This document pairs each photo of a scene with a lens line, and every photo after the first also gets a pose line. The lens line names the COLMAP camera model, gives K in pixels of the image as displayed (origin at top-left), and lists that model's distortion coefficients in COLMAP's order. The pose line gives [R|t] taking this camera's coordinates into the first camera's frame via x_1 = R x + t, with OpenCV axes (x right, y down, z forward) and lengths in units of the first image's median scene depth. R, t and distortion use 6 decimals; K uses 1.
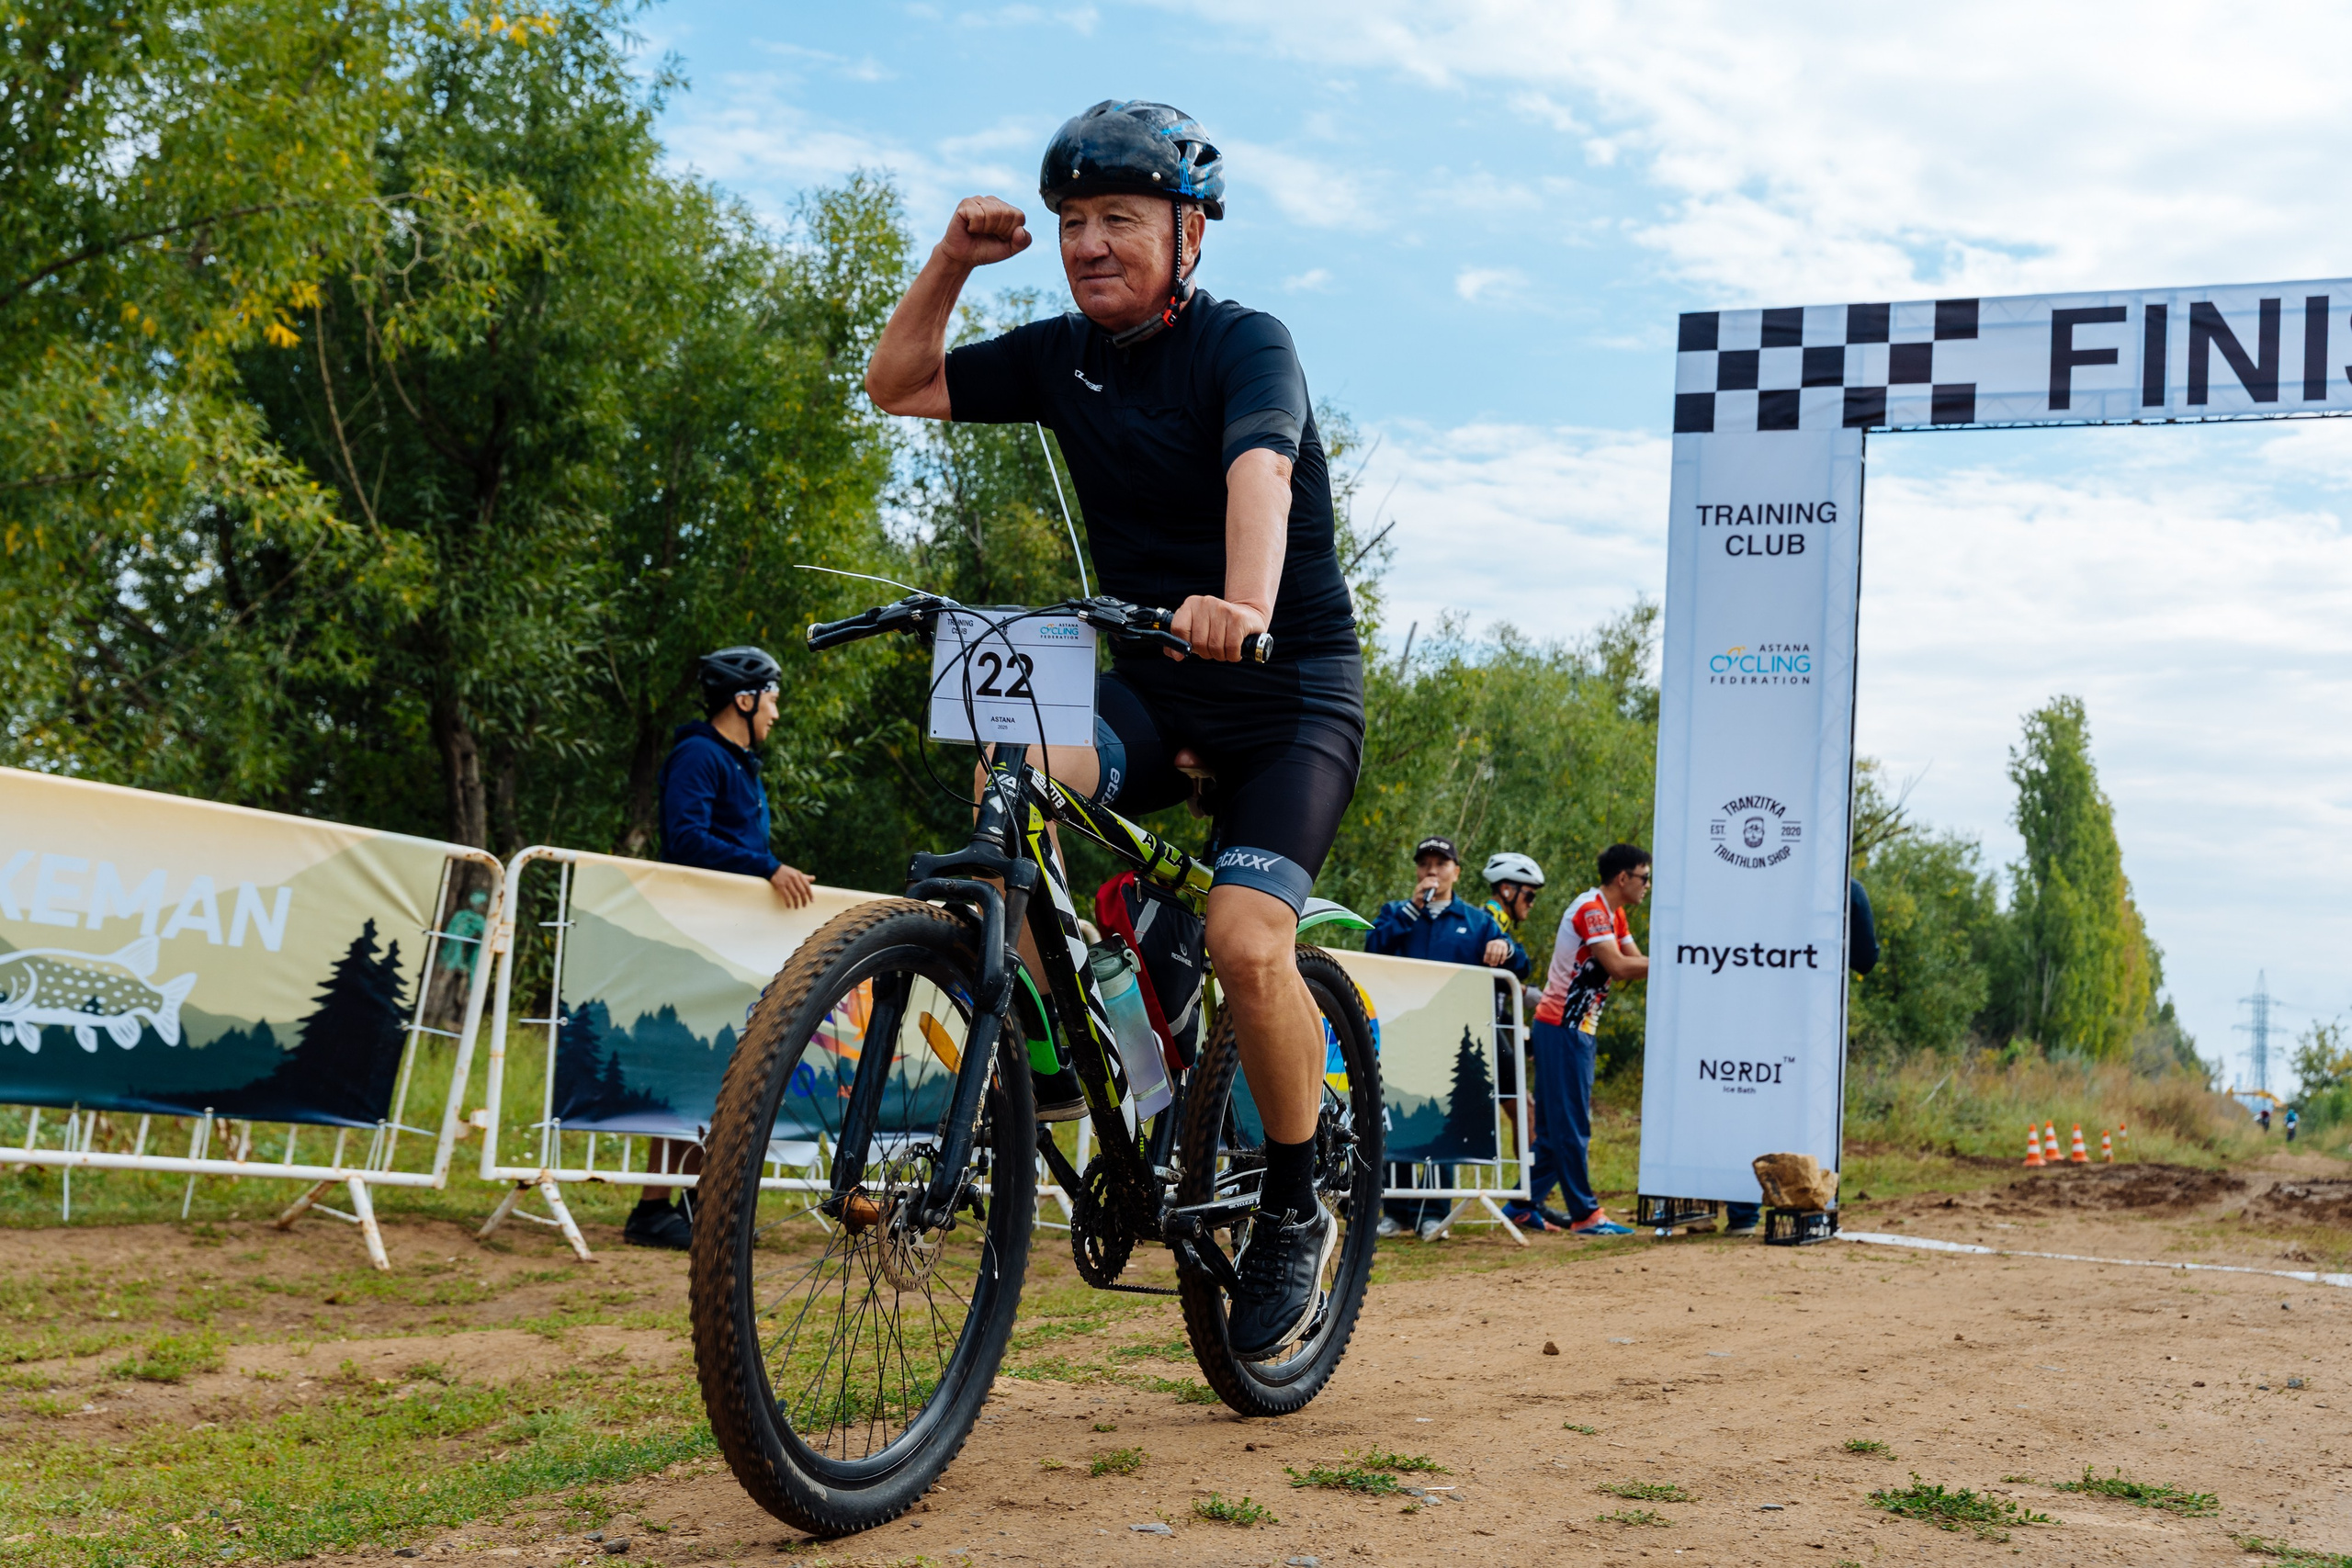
lens RADIAL K [[2714.8, 0, 1186.6], [0, 2714.8, 786.8], [0, 0, 1]] dist [0.018668, 0.000000]
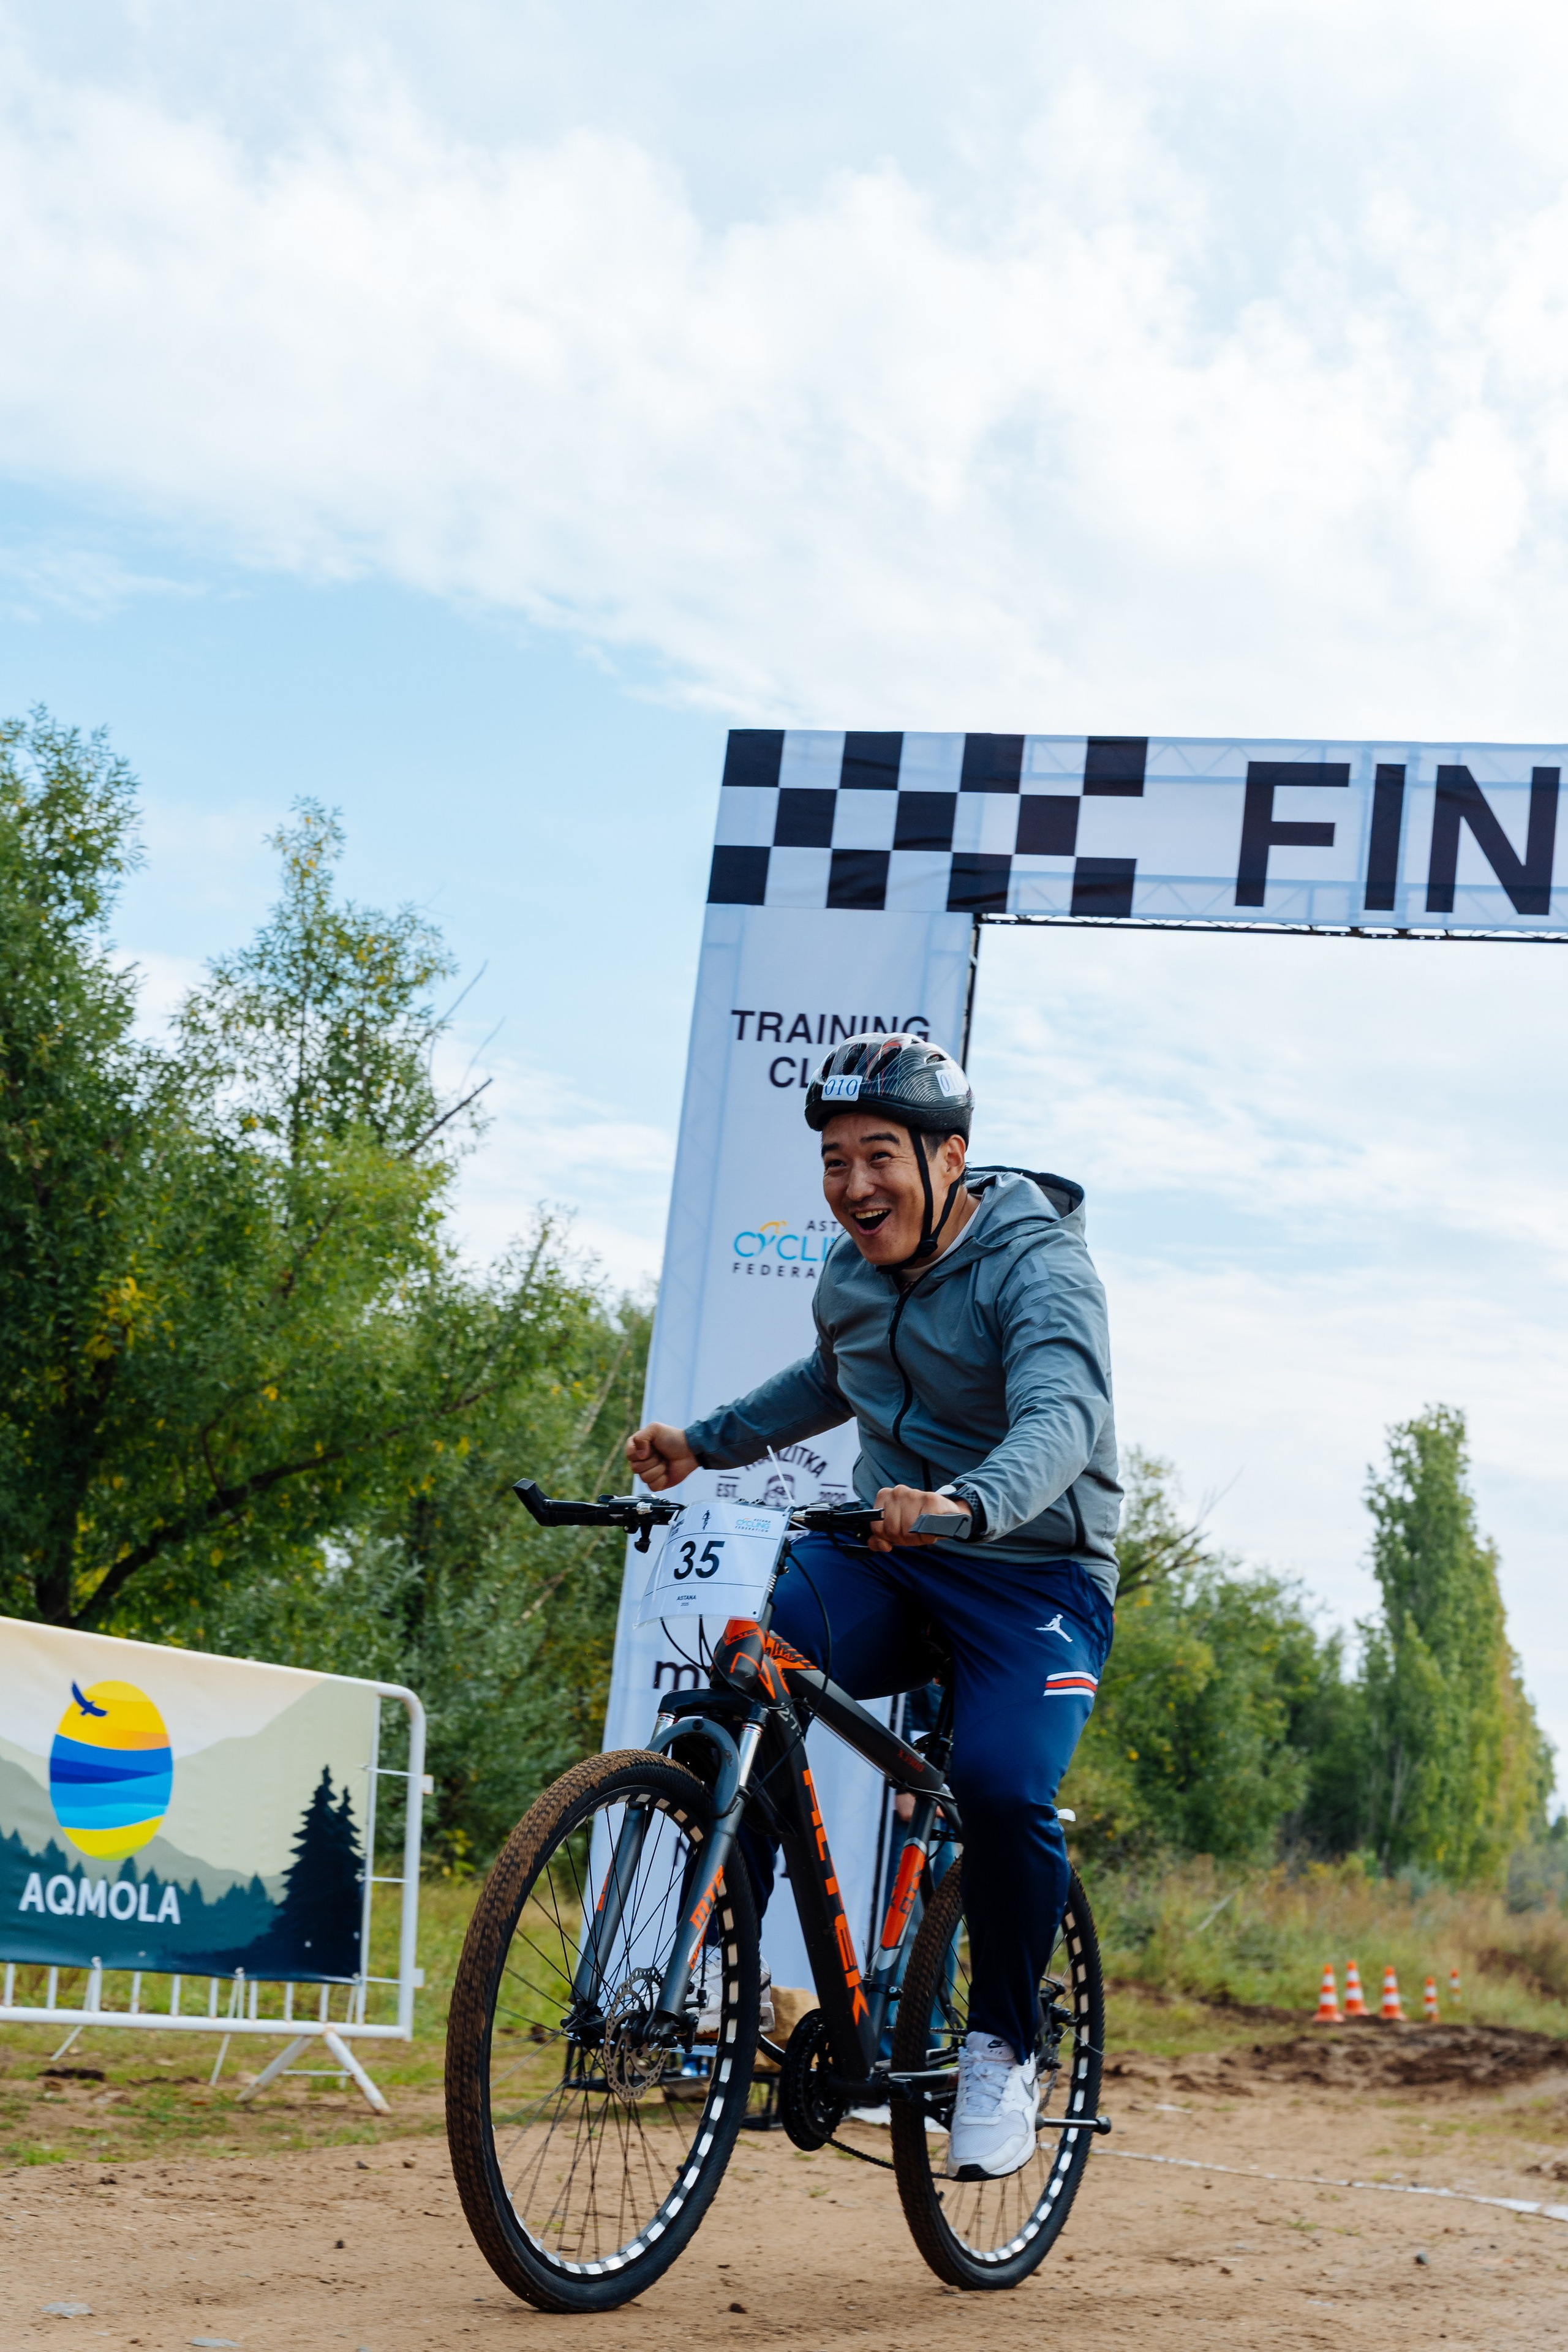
lens RADIAL K [[3599.9, 0, 755.0], [0, 3599.9, 1217.8], [0, 0, 1]] dist [0.022480, 0.000000]
pose [[0.990897, 0.070503, 0.114680, 0.095637], [-0.062273, 0.995324, -0.073833, 0.013889], [-0.119349, 0.066020, 0.990655, 0.117497]]
